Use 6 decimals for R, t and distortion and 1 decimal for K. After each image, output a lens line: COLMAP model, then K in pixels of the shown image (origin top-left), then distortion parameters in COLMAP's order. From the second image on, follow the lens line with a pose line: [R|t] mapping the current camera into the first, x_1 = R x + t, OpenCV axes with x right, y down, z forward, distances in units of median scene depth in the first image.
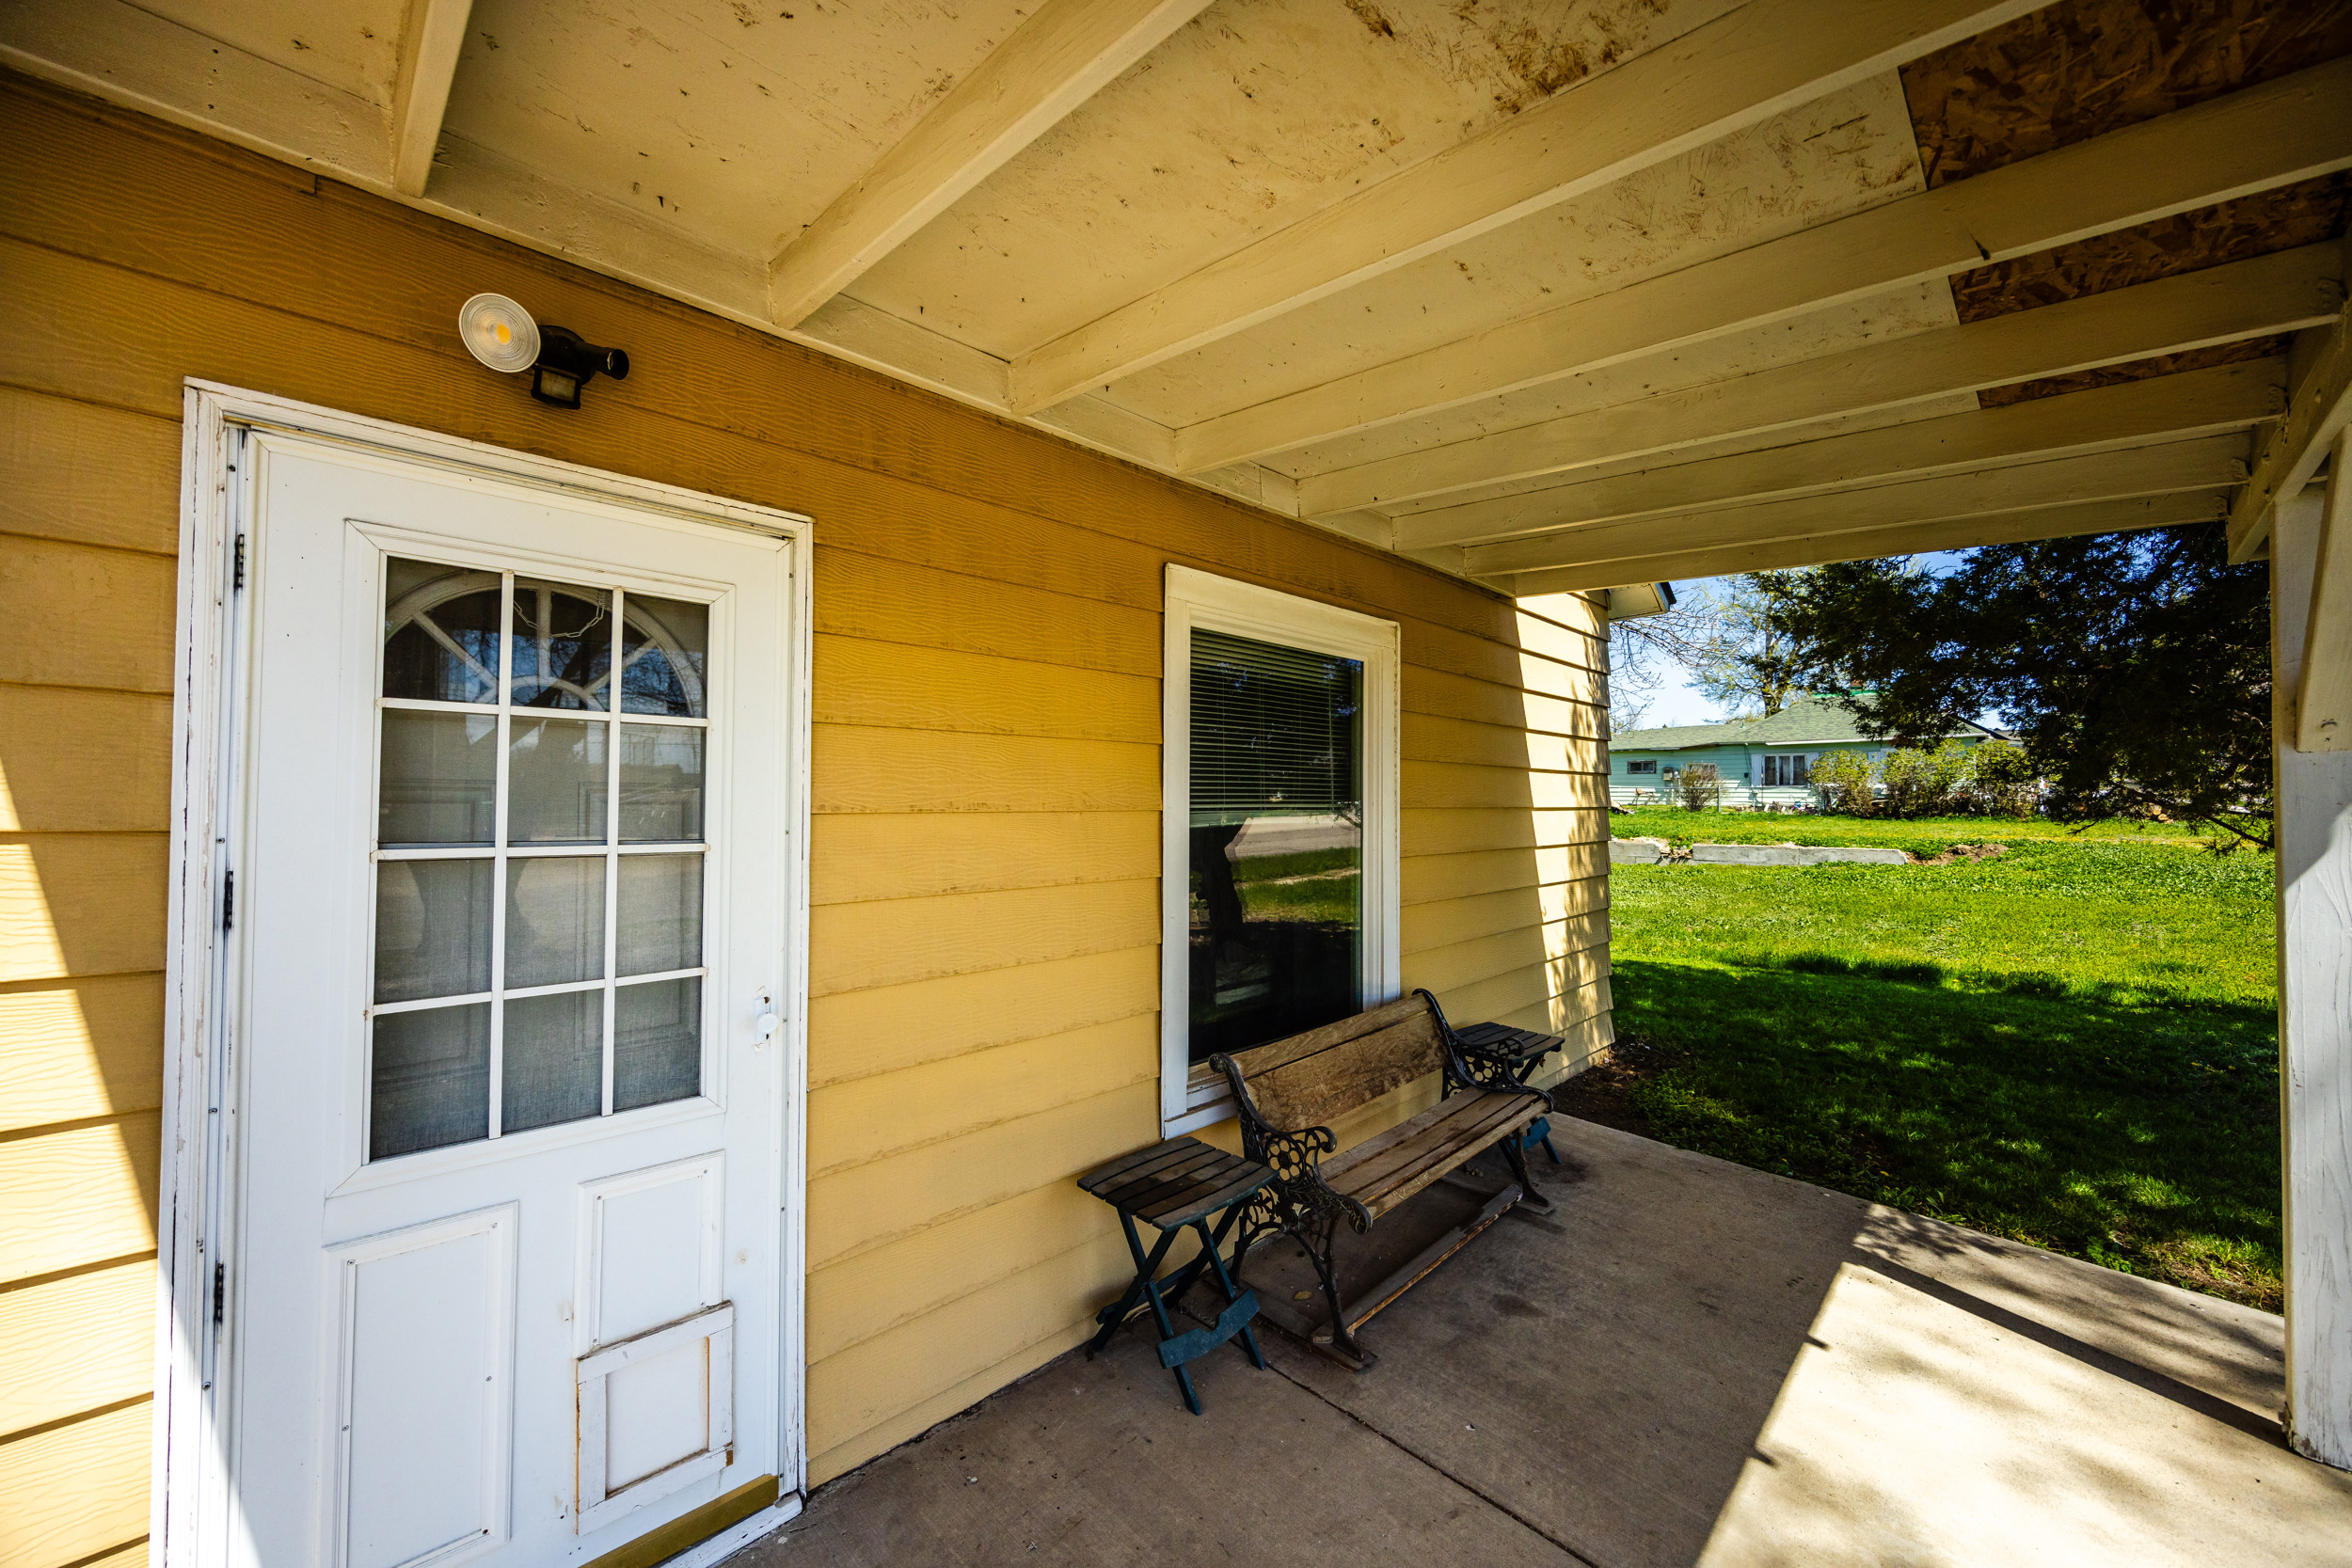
lens RADIAL K [[882.5, 0, 1183.8], [0, 882.5, 788.0], [0, 0, 1]] dist [-0.006341, 0.000236]
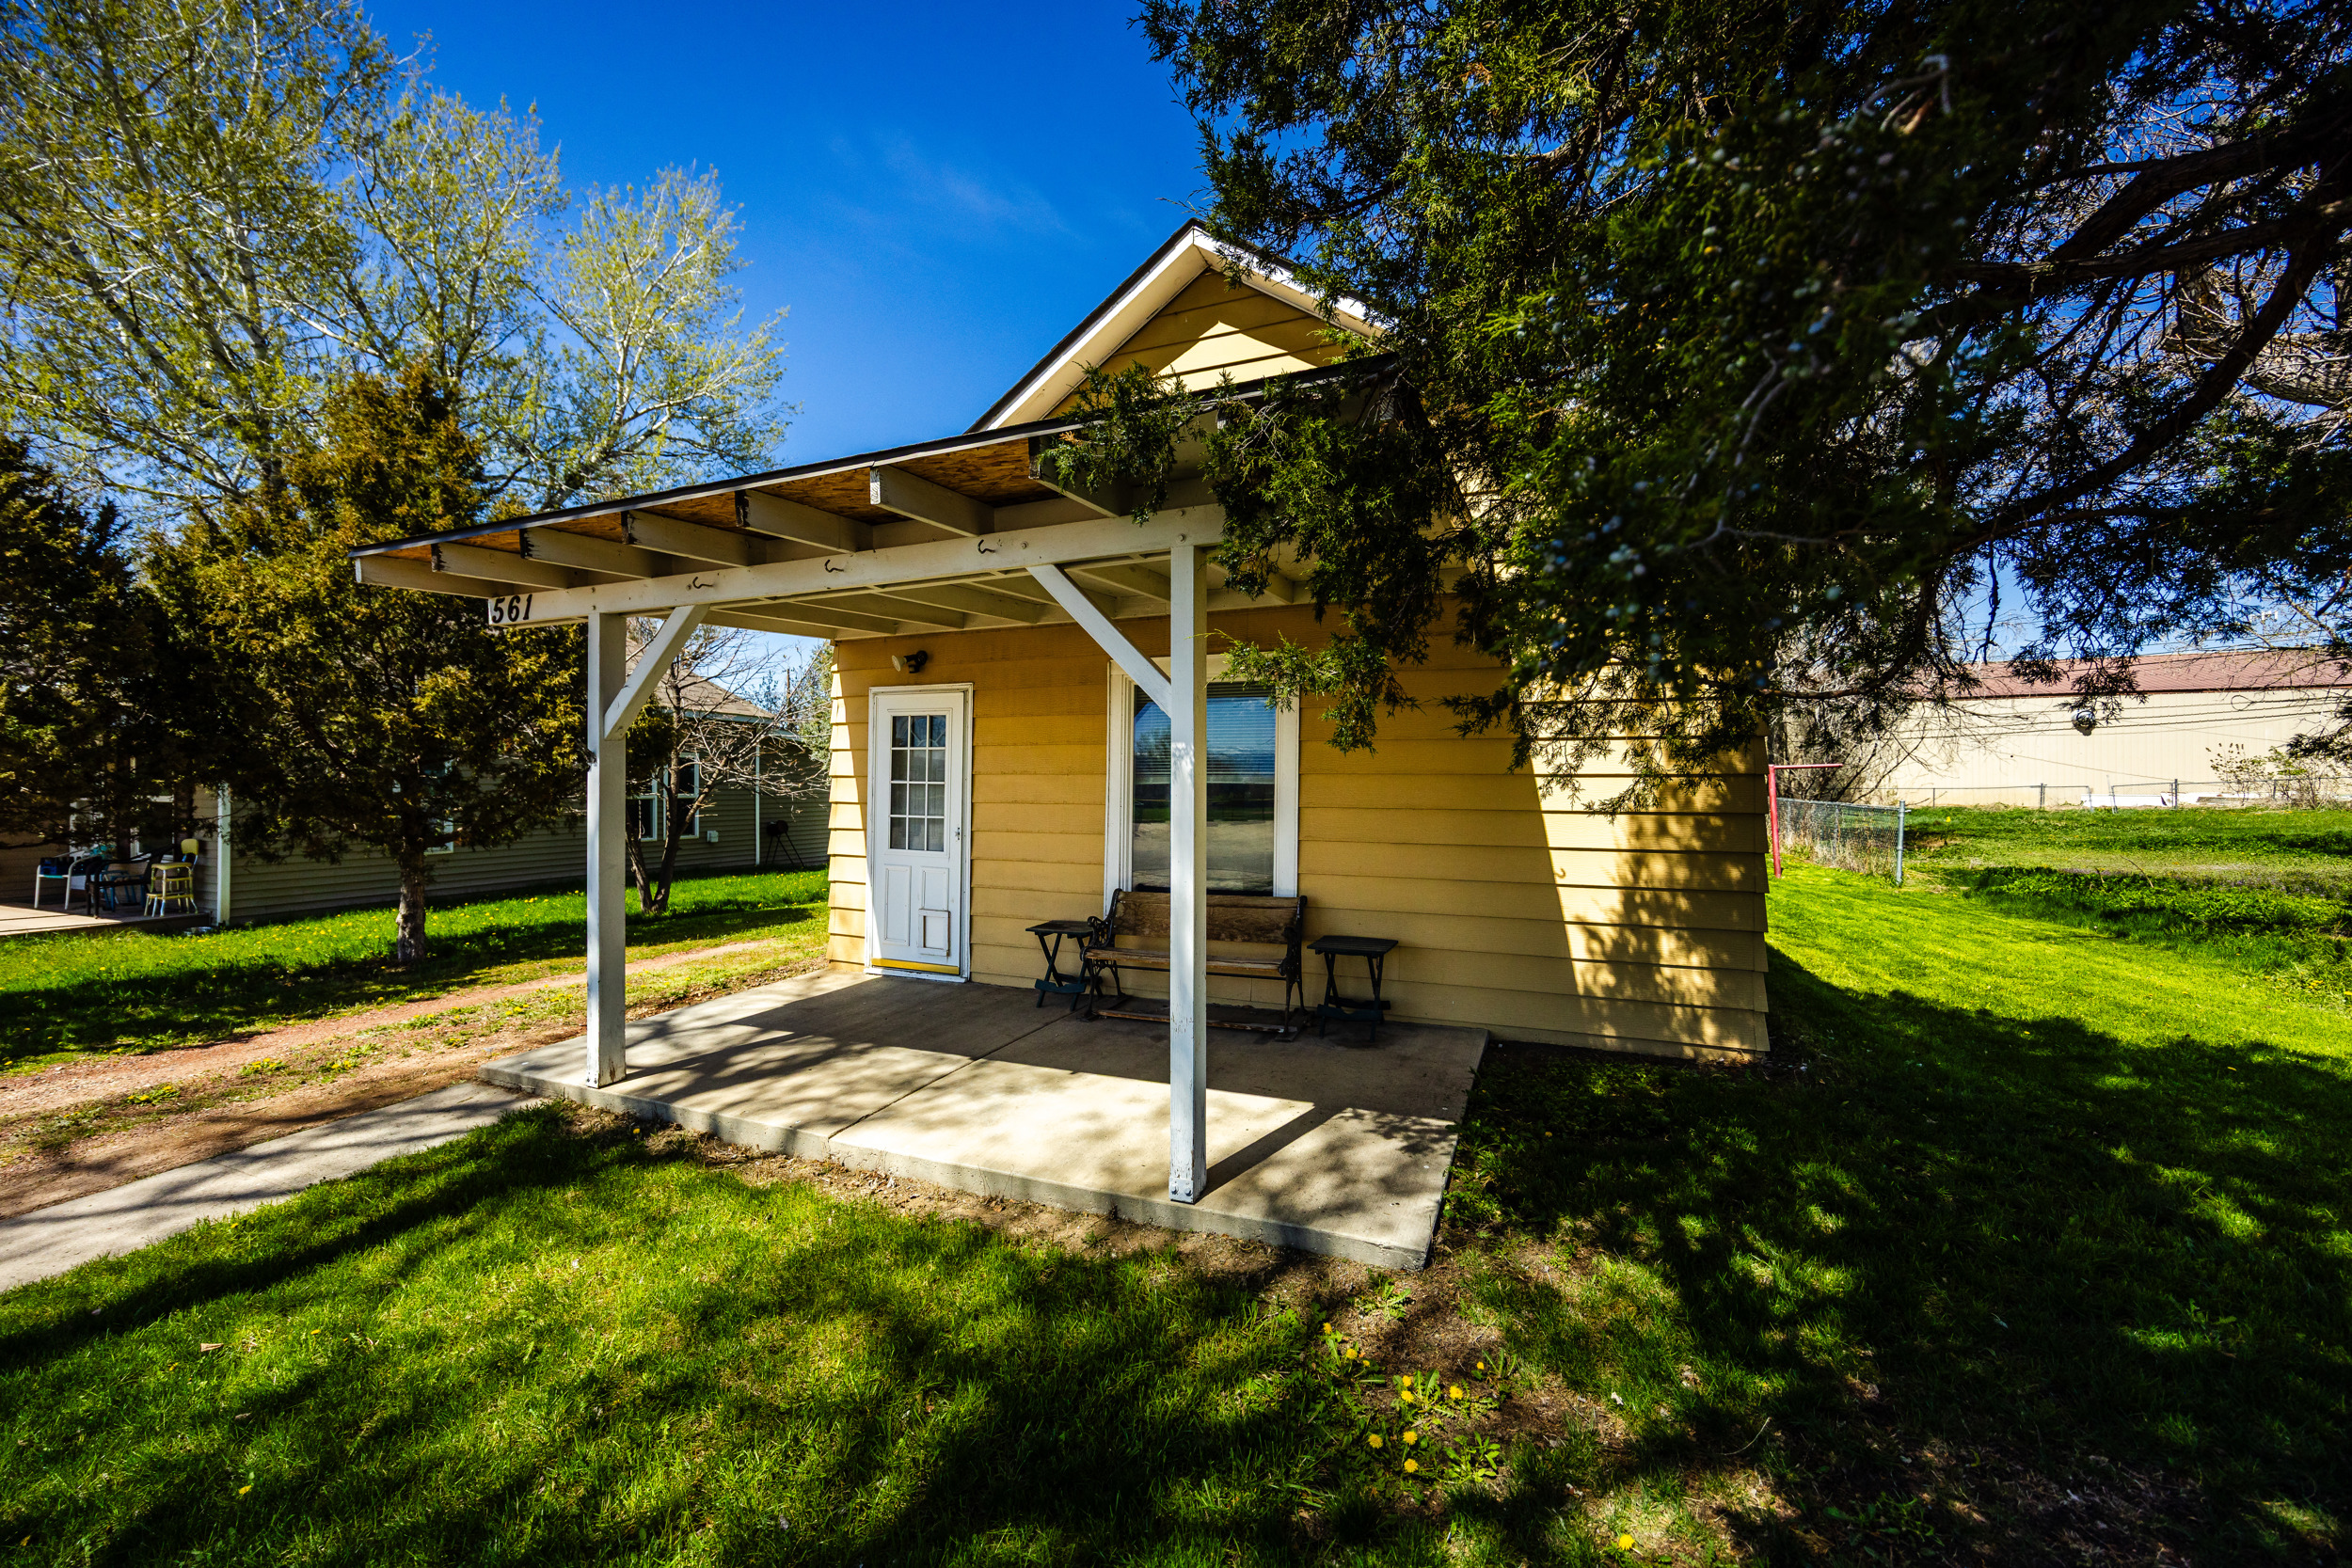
lens RADIAL K [[882.5, 0, 1180.3], [0, 882.5, 781.0], [0, 0, 1]] dist [-0.006341, 0.000236]
pose [[0.397034, -0.004476, -0.917793, 2.483566], [0.008413, 0.999964, -0.001237, 0.057963], [0.917765, -0.007231, 0.397057, 0.358109]]
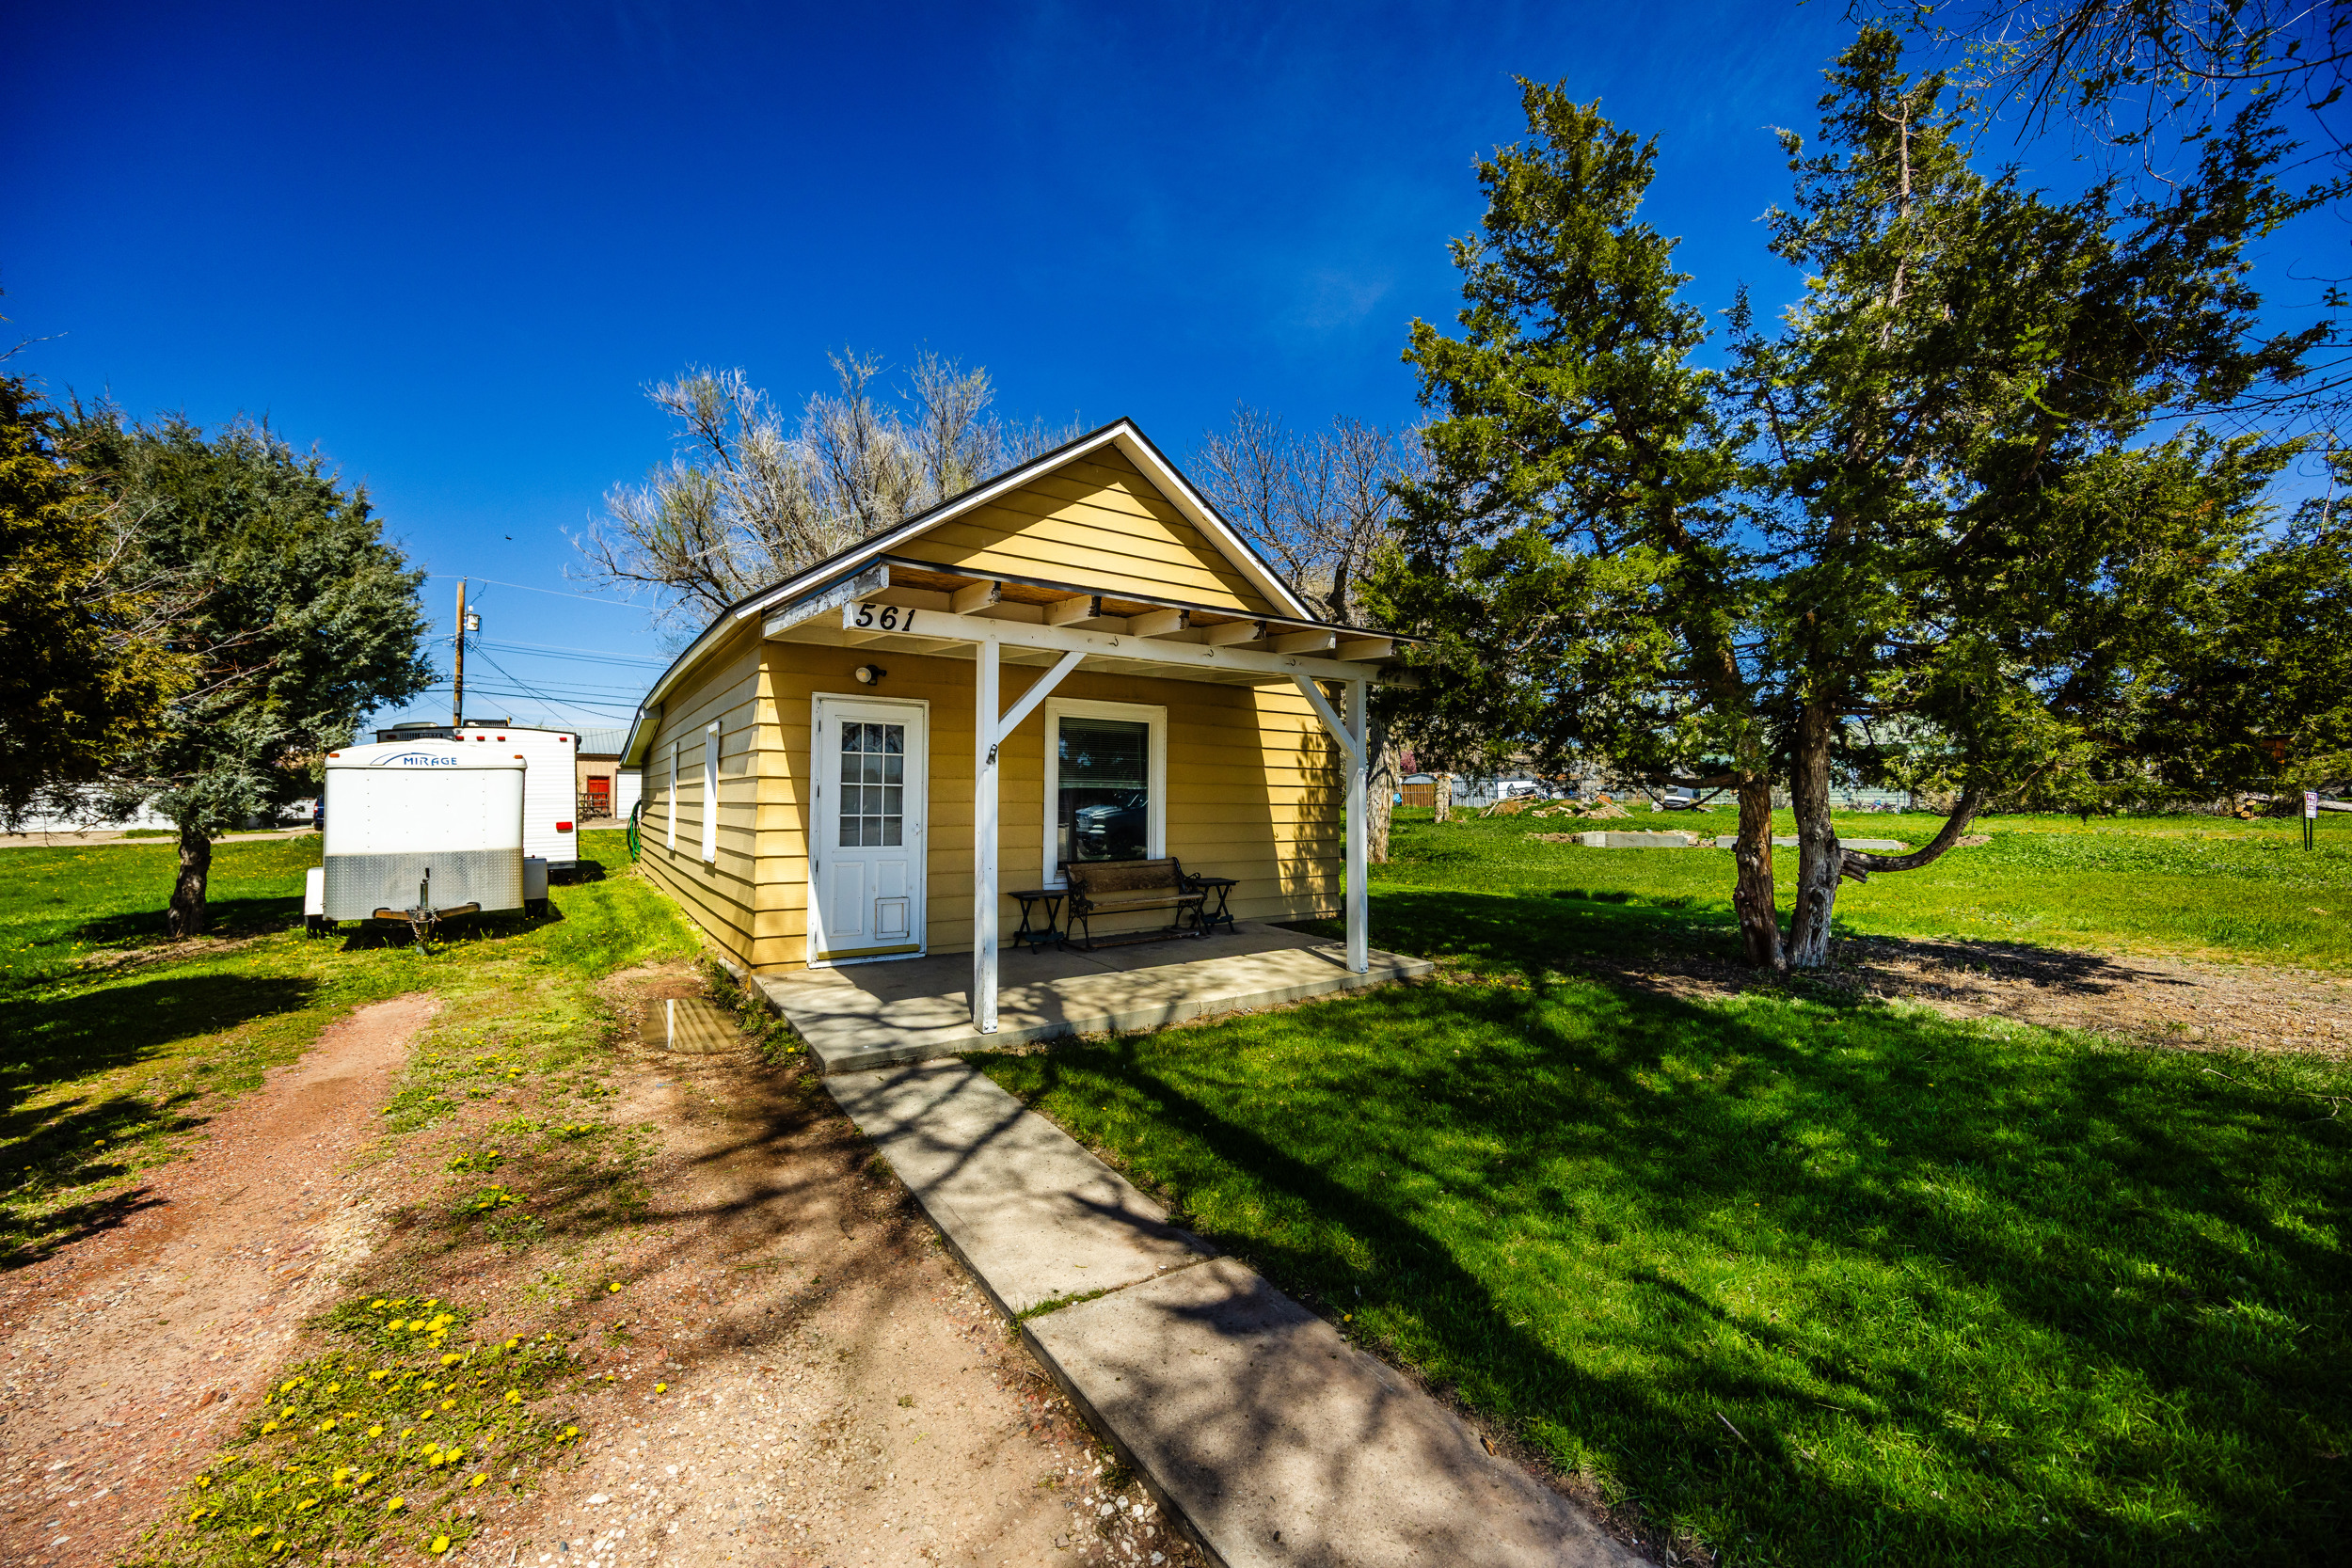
lens RADIAL K [[882.5, 0, 1178.8], [0, 882.5, 787.4], [0, 0, 1]] dist [-0.006341, 0.000236]
pose [[0.985421, -0.000744, -0.170133, 1.120769], [0.000013, 0.999991, -0.004297, 0.074510], [0.170134, 0.004233, 0.985412, -2.230805]]
